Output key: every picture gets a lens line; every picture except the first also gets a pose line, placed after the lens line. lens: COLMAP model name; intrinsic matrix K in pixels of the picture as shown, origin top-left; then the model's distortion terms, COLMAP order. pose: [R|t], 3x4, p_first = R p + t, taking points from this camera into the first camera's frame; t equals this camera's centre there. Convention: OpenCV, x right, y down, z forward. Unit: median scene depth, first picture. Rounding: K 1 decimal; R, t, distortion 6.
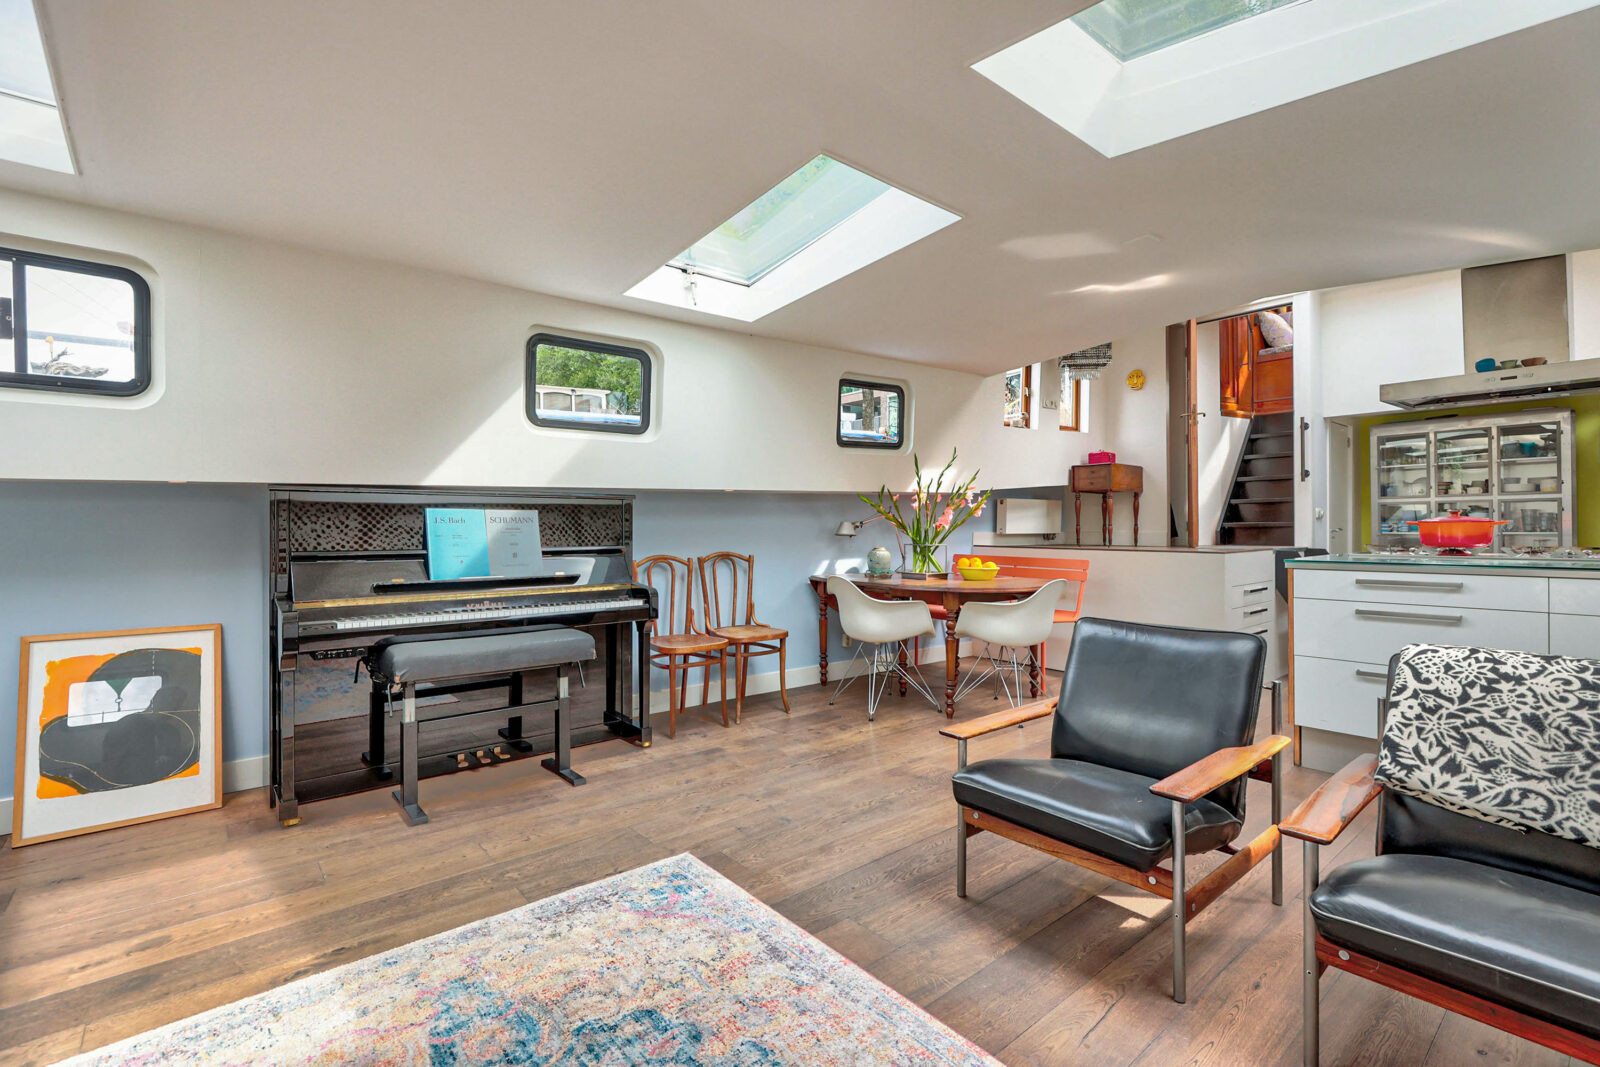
lens RADIAL K [[723.9, 0, 796.9], [0, 723.9, 518.7], [0, 0, 1]] dist [0.001379, -0.000893]
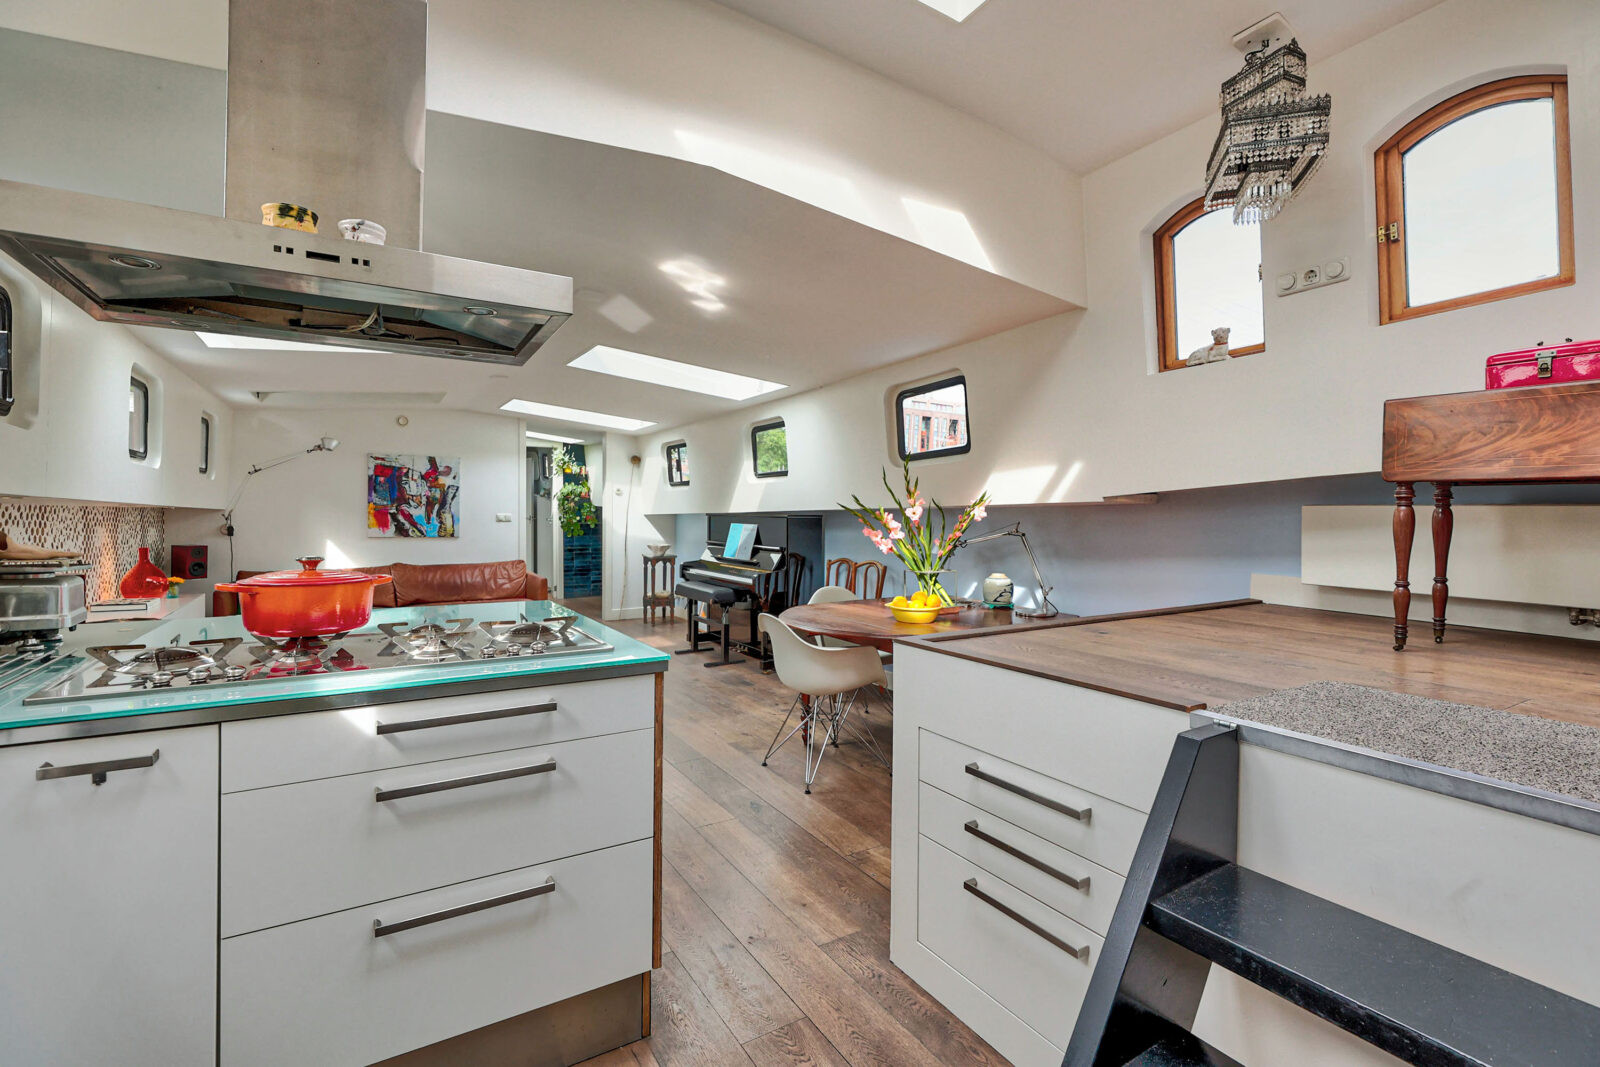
lens RADIAL K [[723.9, 0, 800.8], [0, 723.9, 513.8], [0, 0, 1]] dist [0.001379, -0.000893]
pose [[-0.141847, 0.005717, -0.989872, 1.063530], [0.003083, 0.999981, 0.005333, -0.036036], [0.989884, -0.002295, -0.141862, 1.023926]]
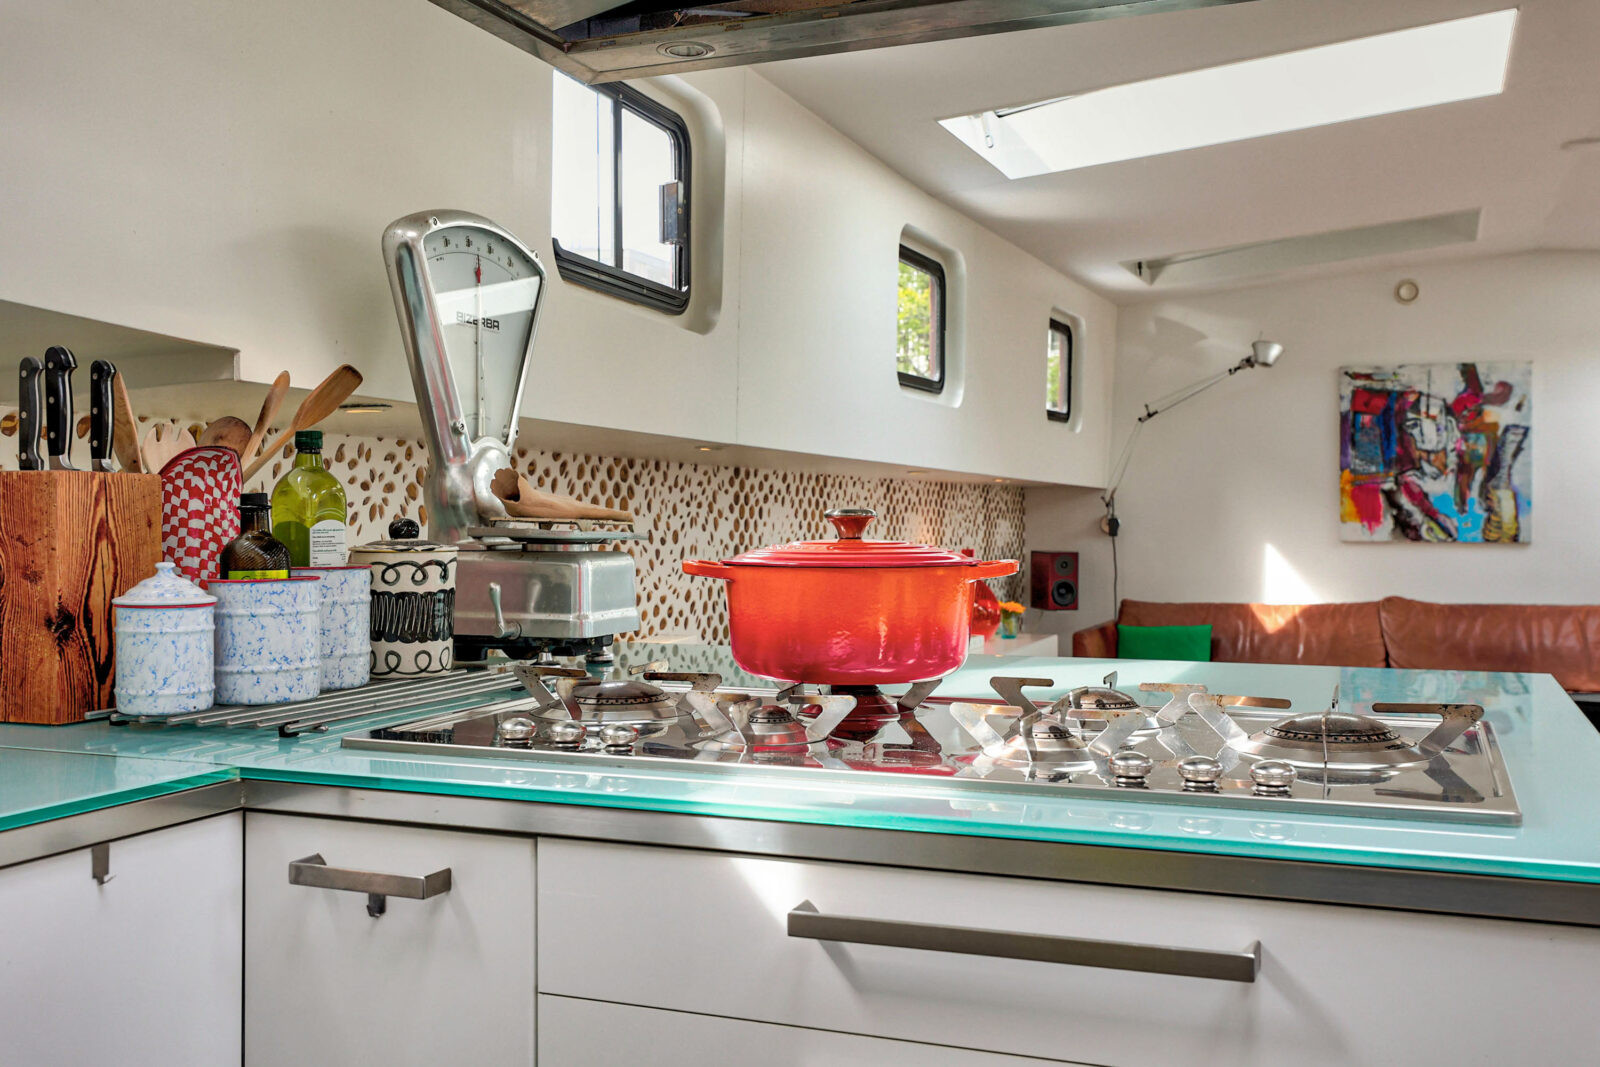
lens RADIAL K [[1549.7, 0, 803.3], [0, 1549.7, 528.6], [0, 0, 1]] dist [0.006103, 0.000000]
pose [[-0.879369, 0.015267, -0.475896, 0.905324], [0.014626, 0.999880, 0.005051, -0.009534], [0.475916, -0.002519, -0.879487, 1.027399]]
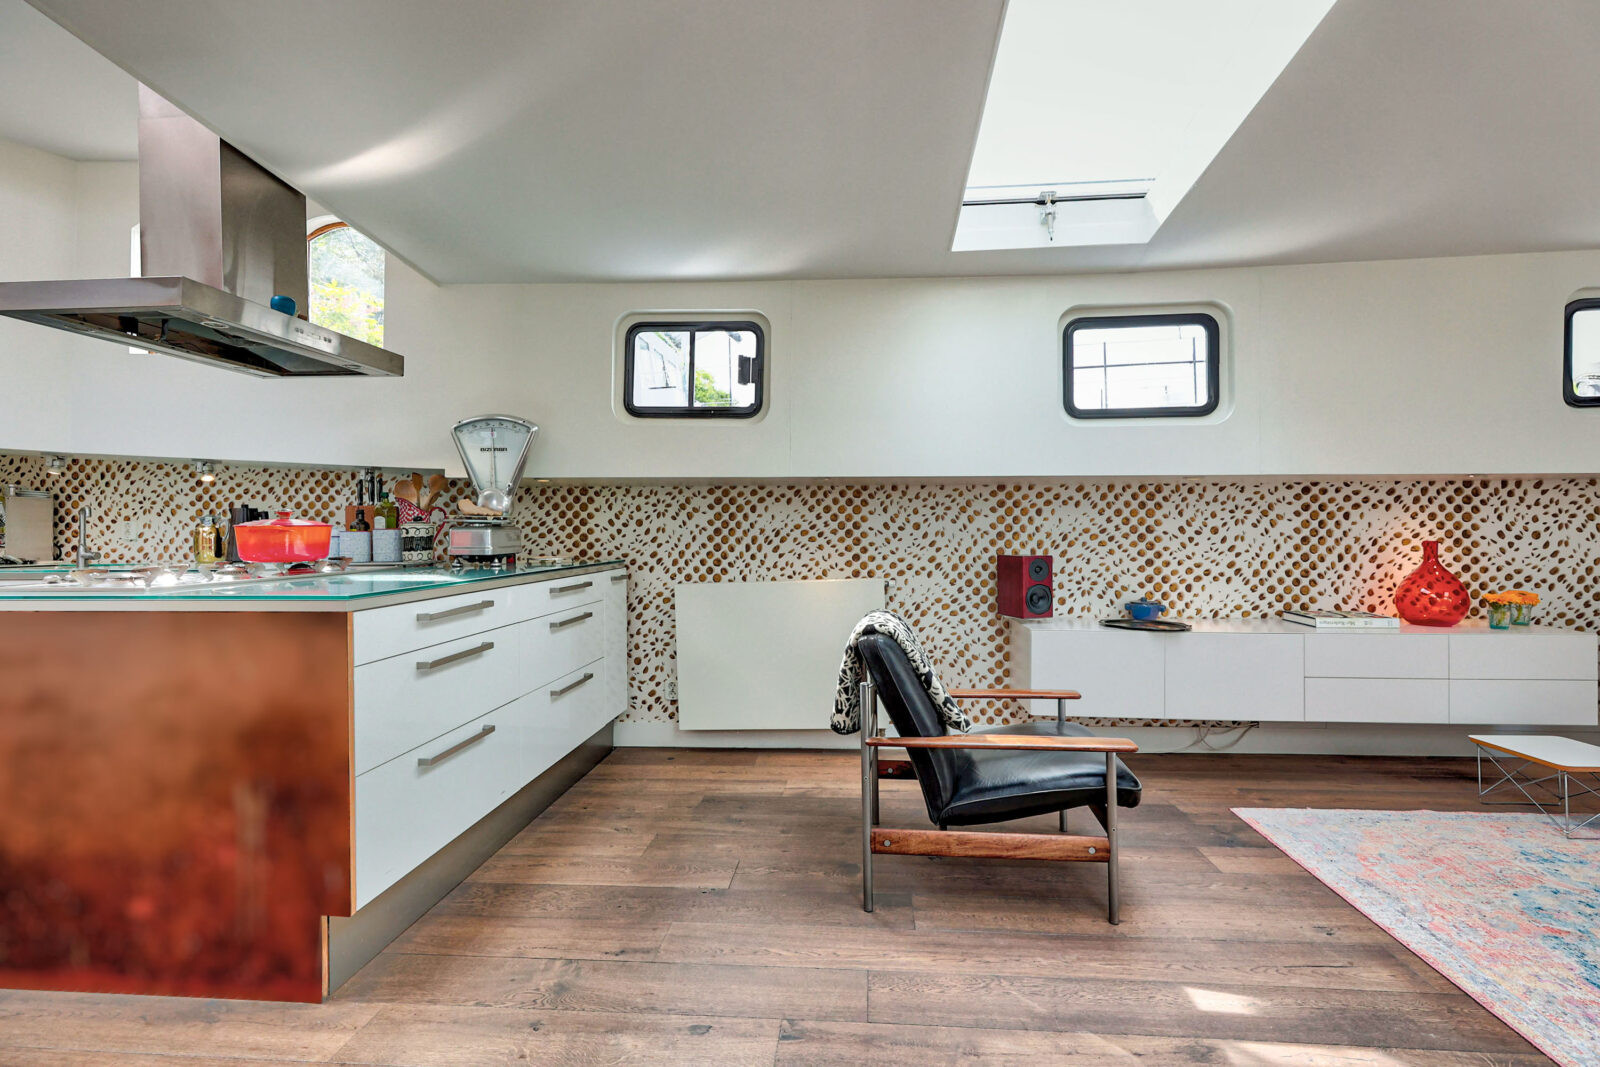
lens RADIAL K [[723.9, 0, 803.5], [0, 723.9, 535.0], [0, 0, 1]] dist [0.001379, -0.000893]
pose [[-0.700306, -0.007592, 0.713802, 0.060109], [0.007683, 0.999805, 0.018172, -0.006877], [-0.713801, 0.018210, -0.700111, 0.815166]]
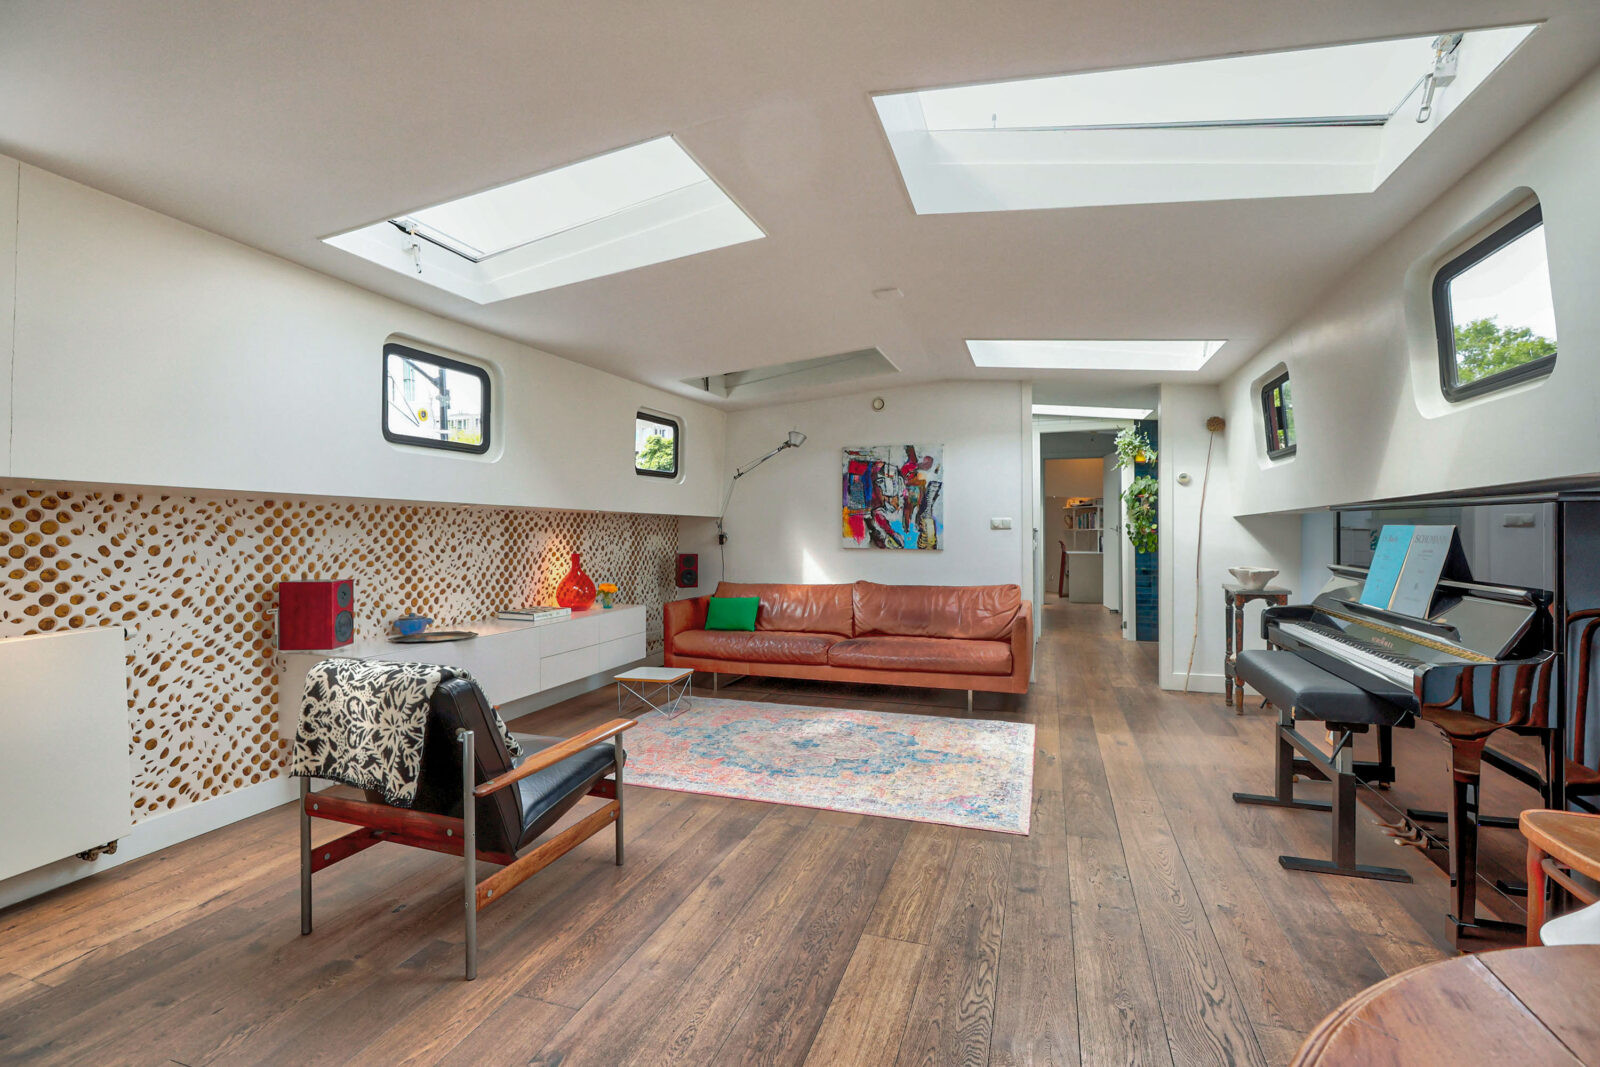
lens RADIAL K [[723.9, 0, 799.5], [0, 723.9, 536.1], [0, 0, 1]] dist [0.001379, -0.000893]
pose [[-0.853579, 0.013260, -0.520794, 0.392991], [0.012663, 0.999909, 0.004705, -0.008999], [0.520809, -0.002579, -0.853669, 0.947195]]
